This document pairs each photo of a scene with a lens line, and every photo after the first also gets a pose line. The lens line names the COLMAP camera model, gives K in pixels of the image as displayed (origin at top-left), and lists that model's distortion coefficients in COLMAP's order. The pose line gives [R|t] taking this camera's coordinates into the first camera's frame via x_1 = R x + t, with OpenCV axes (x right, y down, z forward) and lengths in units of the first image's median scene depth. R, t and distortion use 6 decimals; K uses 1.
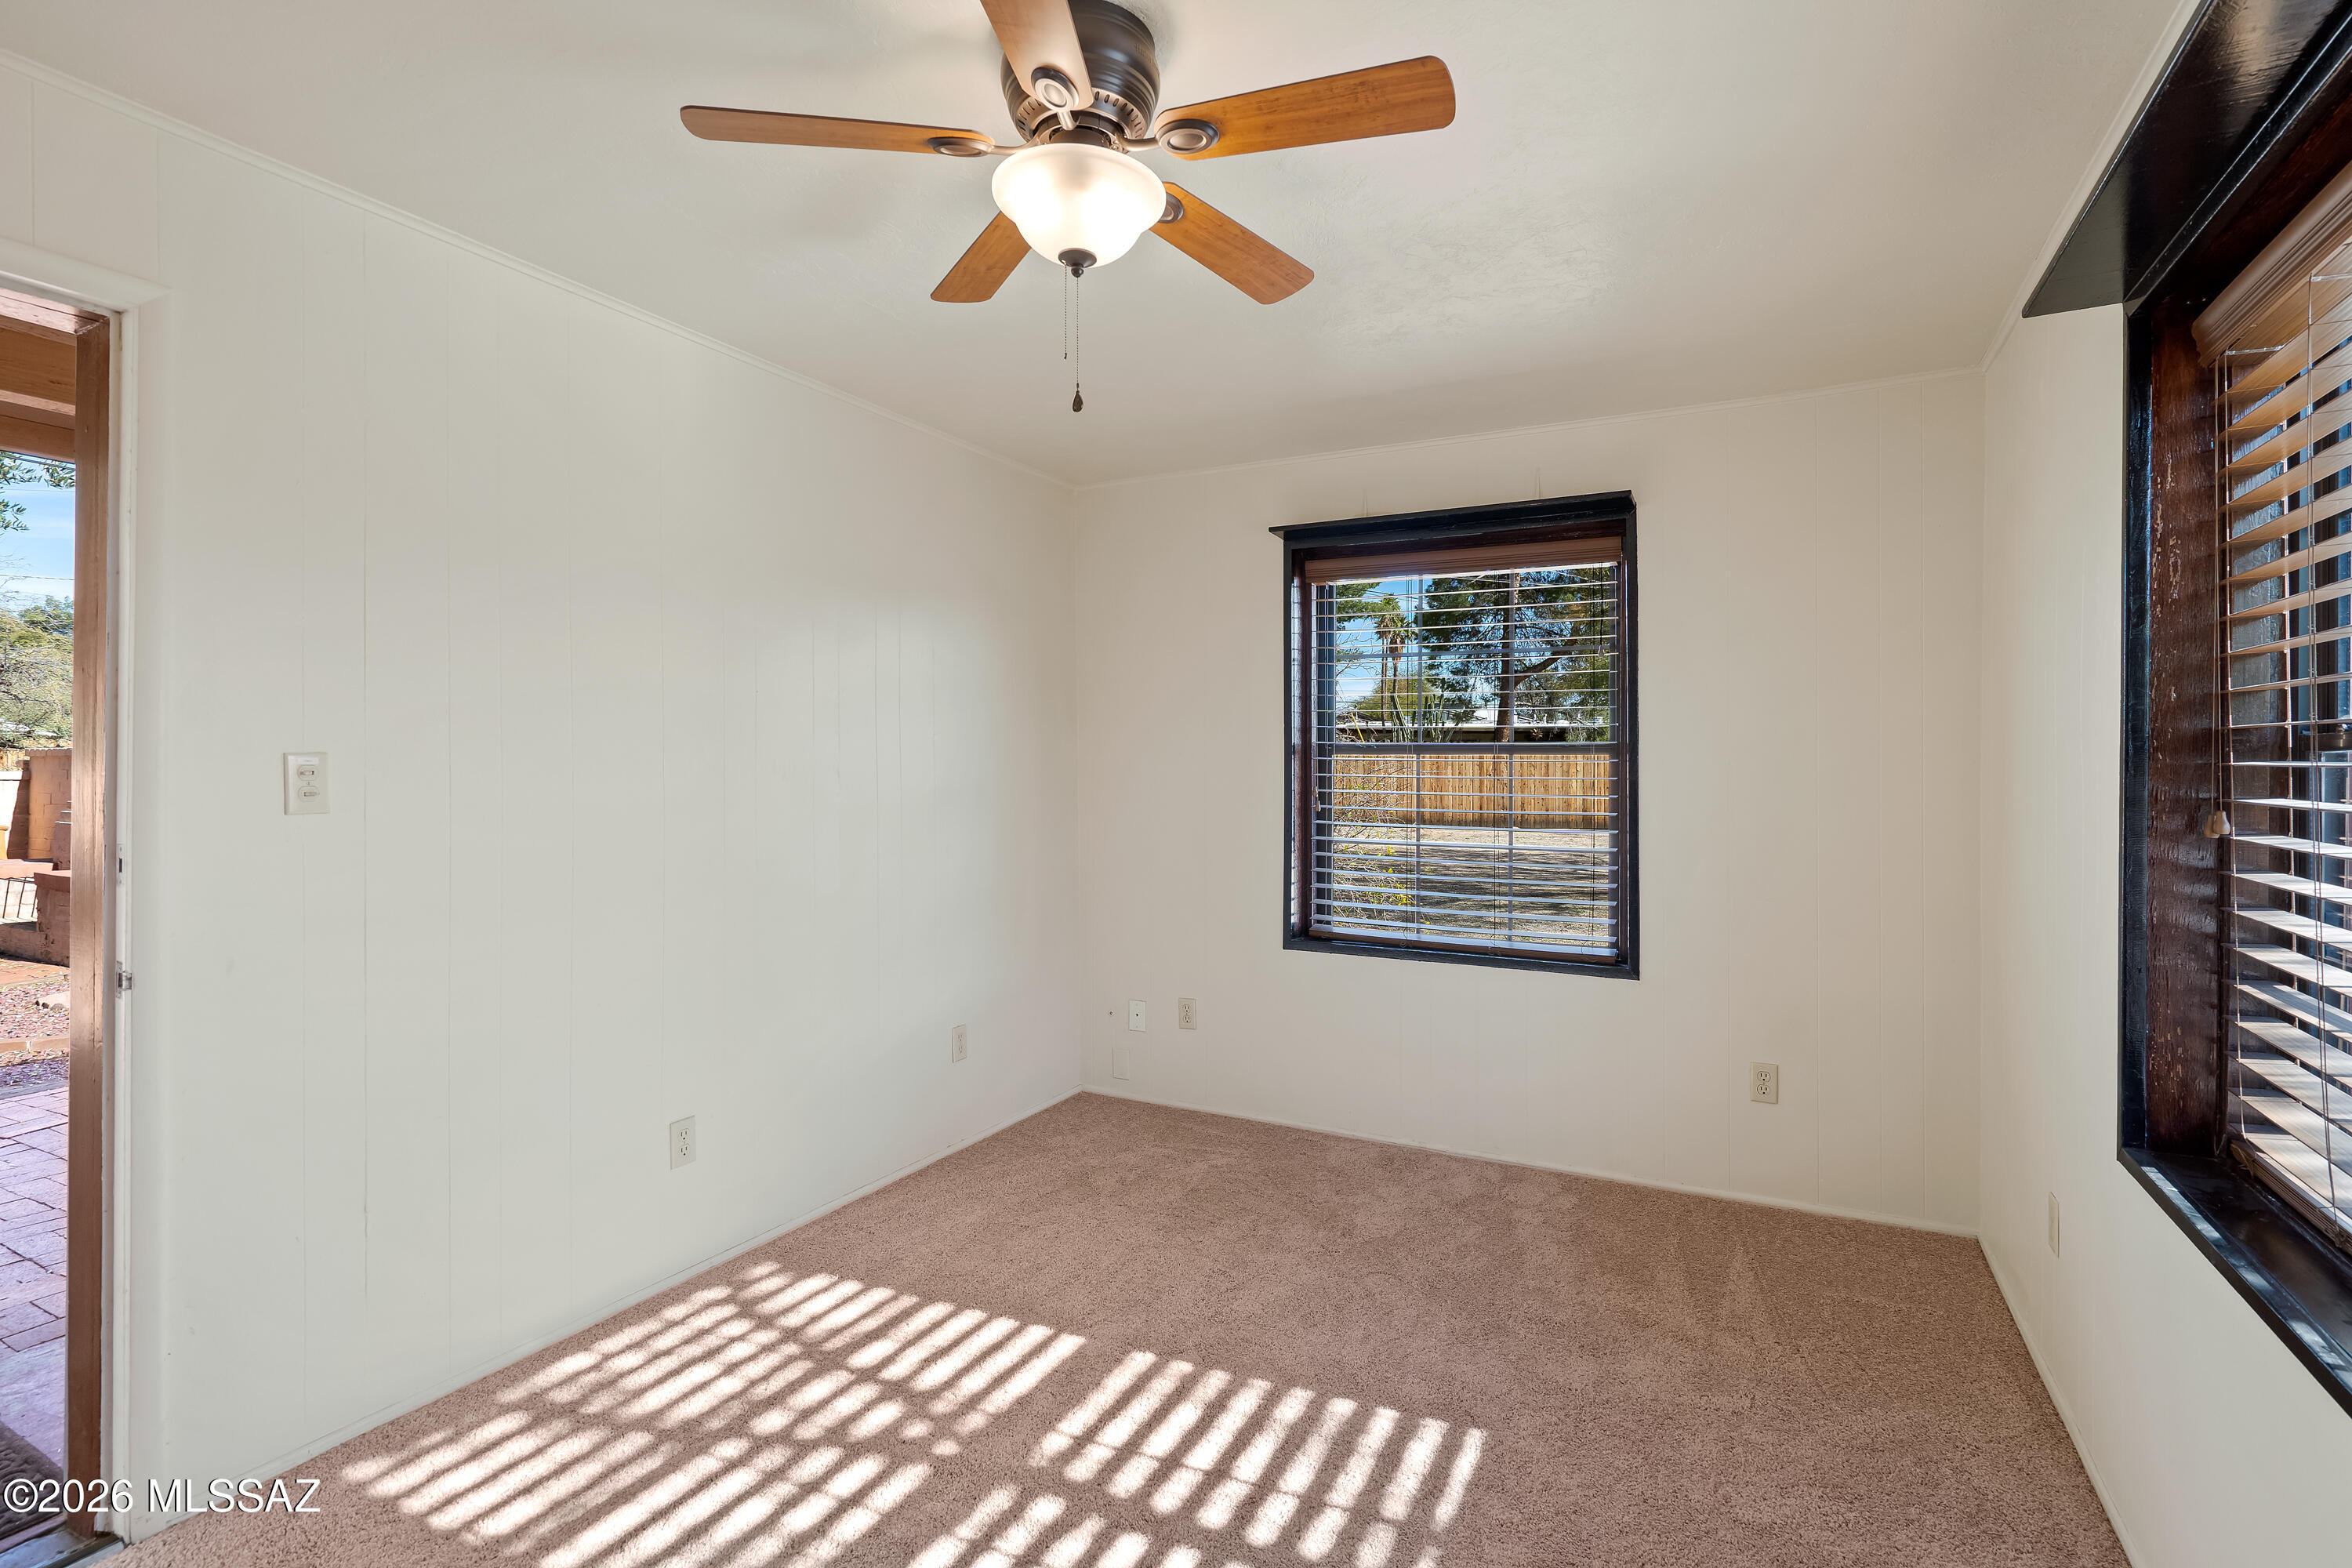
lens RADIAL K [[1095.7, 0, 1178.5], [0, 1095.7, 768.2], [0, 0, 1]] dist [0.000211, -0.000111]
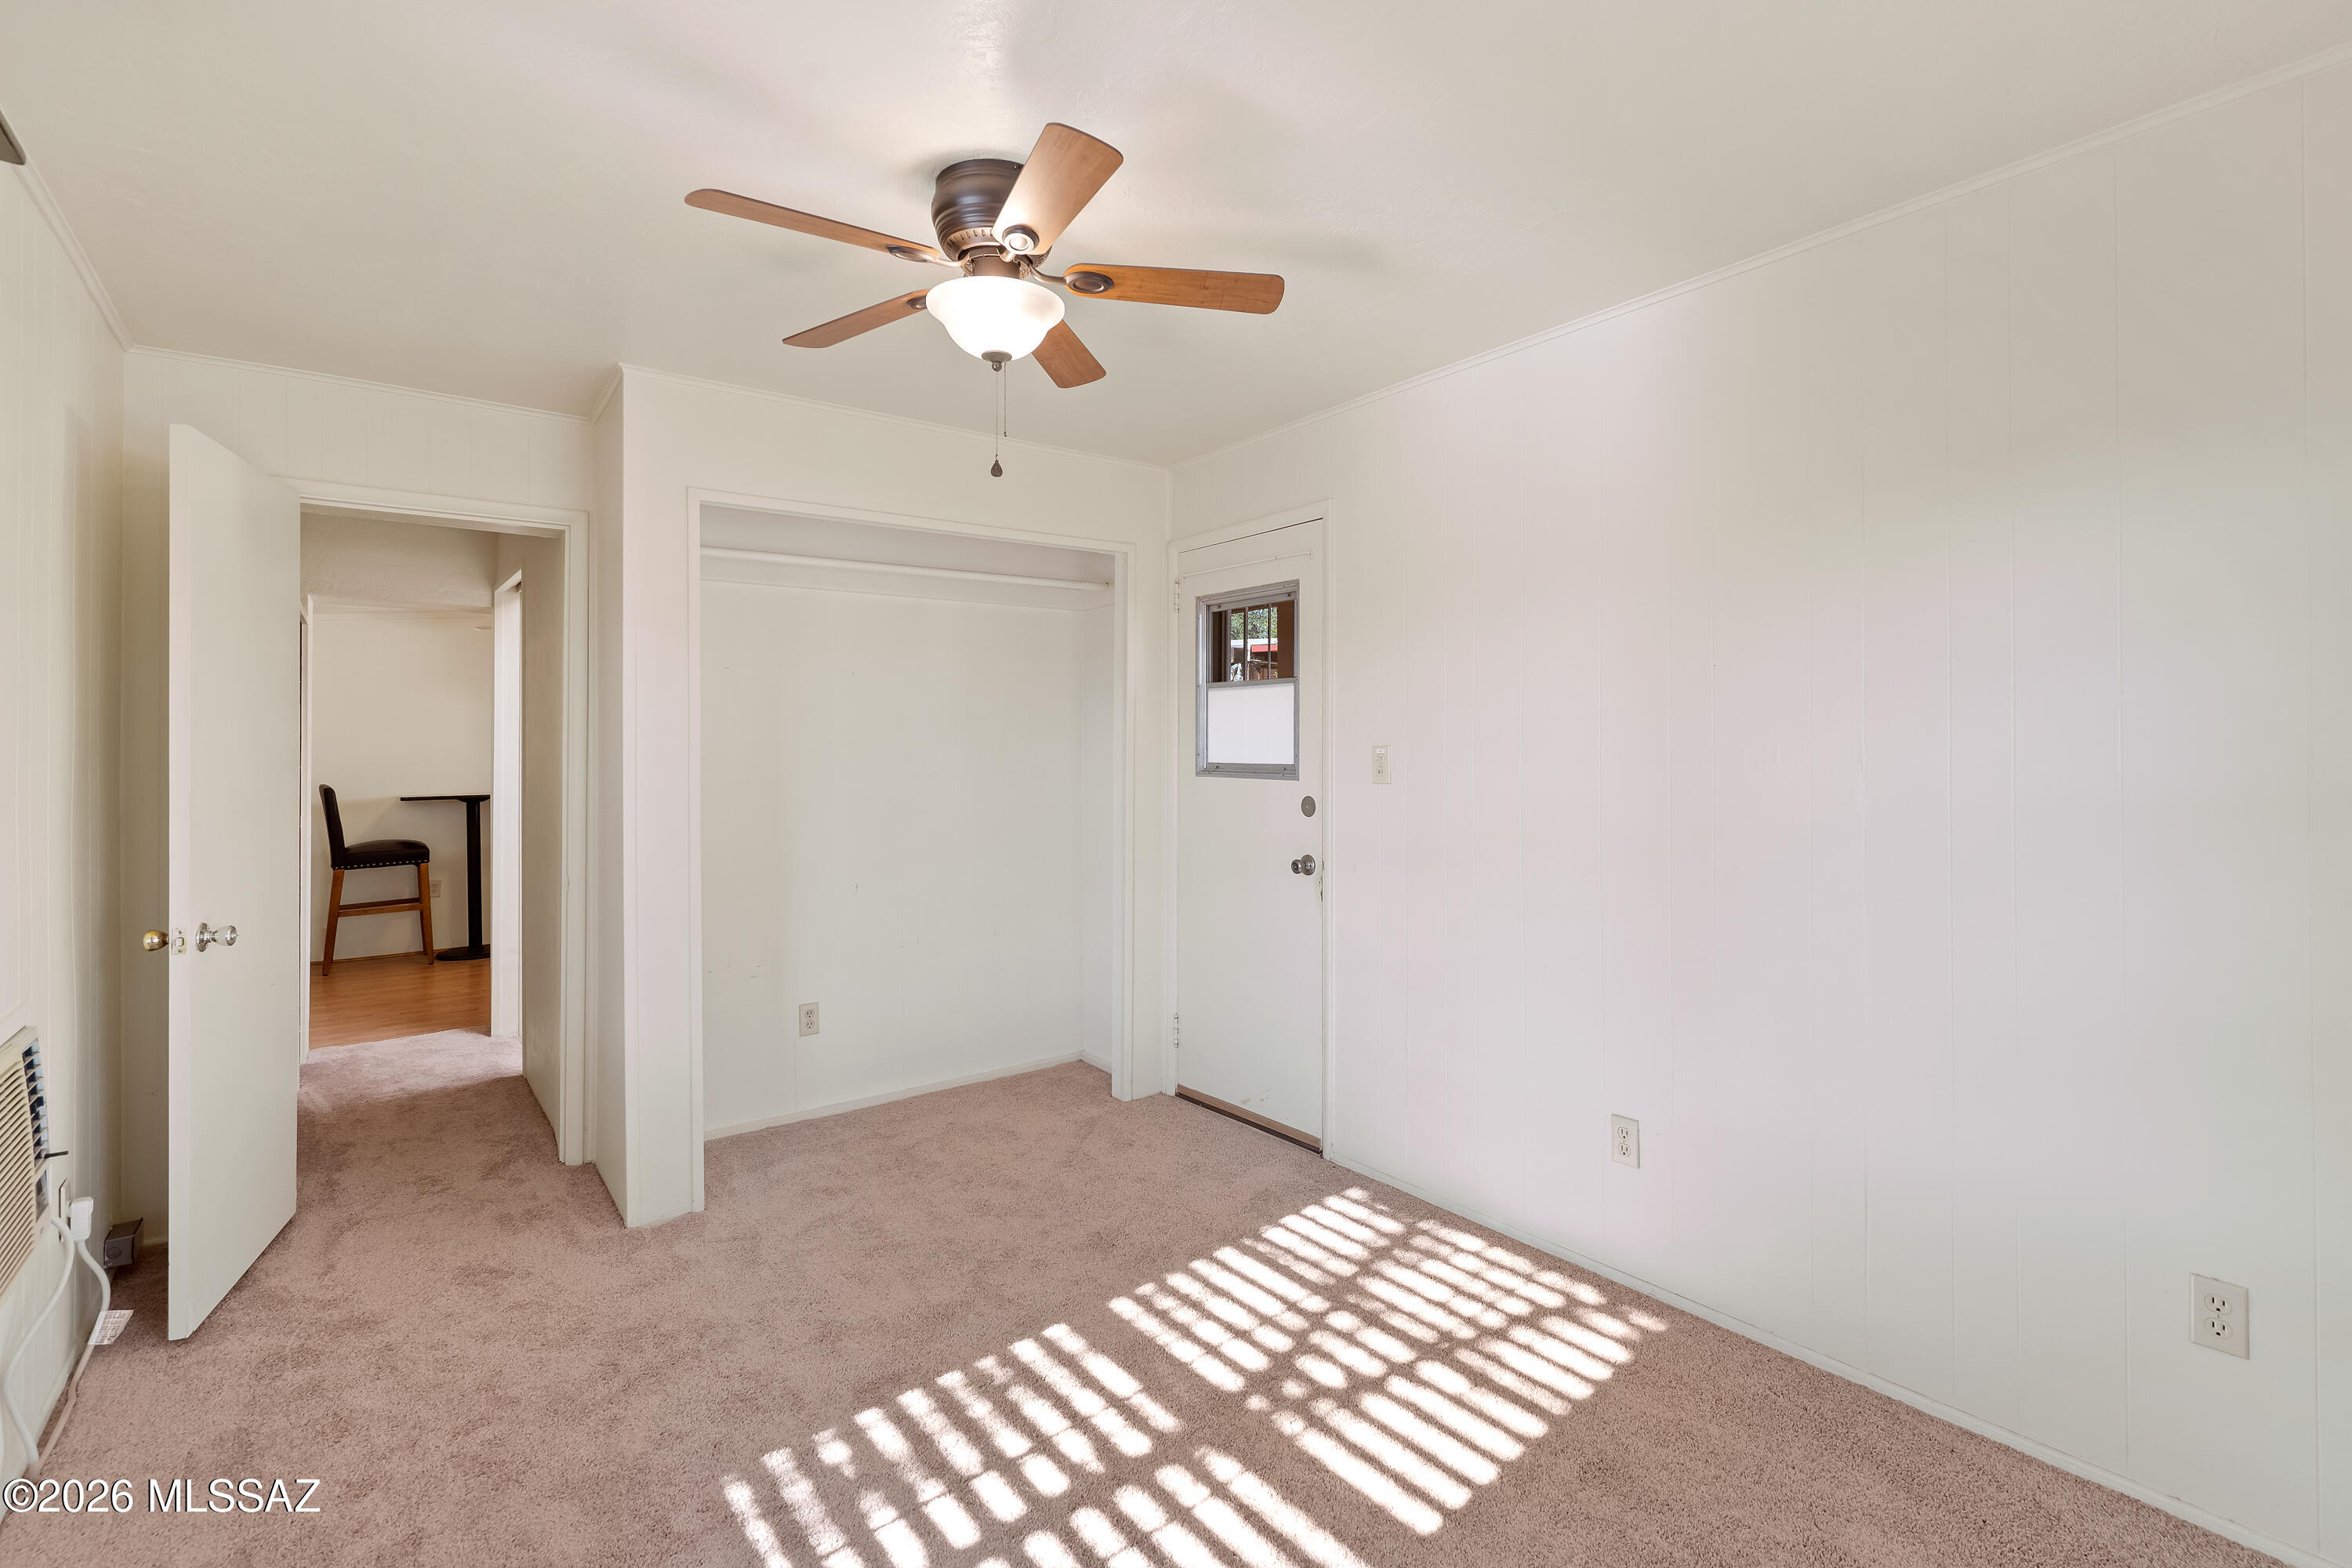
lens RADIAL K [[1095.7, 0, 1178.5], [0, 1095.7, 768.2], [0, 0, 1]] dist [0.000211, -0.000111]
pose [[-0.426815, 0.013194, -0.904243, 0.710440], [0.000600, 0.999897, 0.014307, 0.004723], [0.904339, 0.005564, -0.426779, 1.301638]]
